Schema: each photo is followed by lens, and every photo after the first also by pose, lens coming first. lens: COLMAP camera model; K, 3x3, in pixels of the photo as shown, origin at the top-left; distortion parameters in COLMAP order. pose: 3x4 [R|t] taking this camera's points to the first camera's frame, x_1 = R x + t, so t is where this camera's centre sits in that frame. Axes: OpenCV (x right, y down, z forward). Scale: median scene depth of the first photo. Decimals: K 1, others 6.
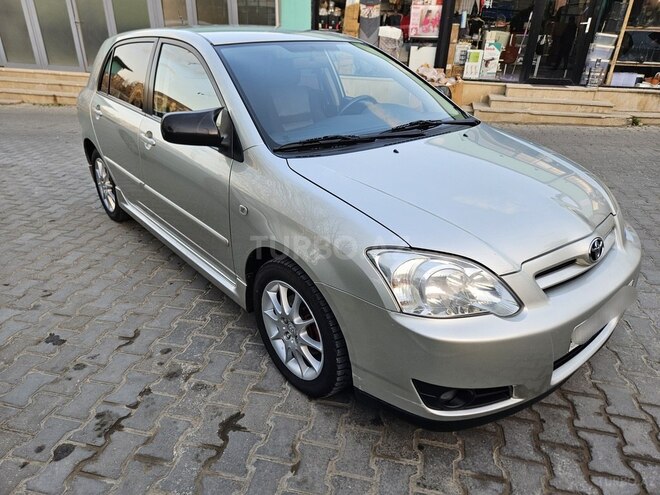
lens RADIAL K [[442.1, 0, 326.6], [0, 442.1, 243.7], [0, 0, 1]] dist [0.070791, -0.055549]
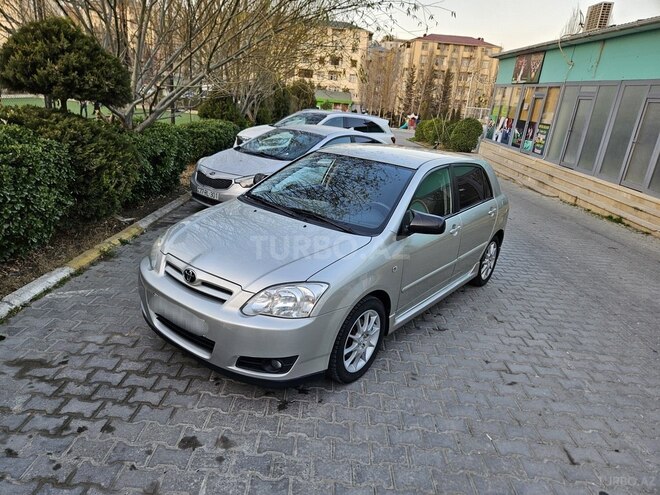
lens RADIAL K [[442.1, 0, 327.7], [0, 442.1, 251.2], [0, 0, 1]] dist [0.070791, -0.055549]
pose [[0.209324, 0.320804, -0.923725, 1.084929], [-0.497892, 0.847996, 0.181677, -0.306188], [0.841598, 0.421886, 0.337232, 0.408063]]
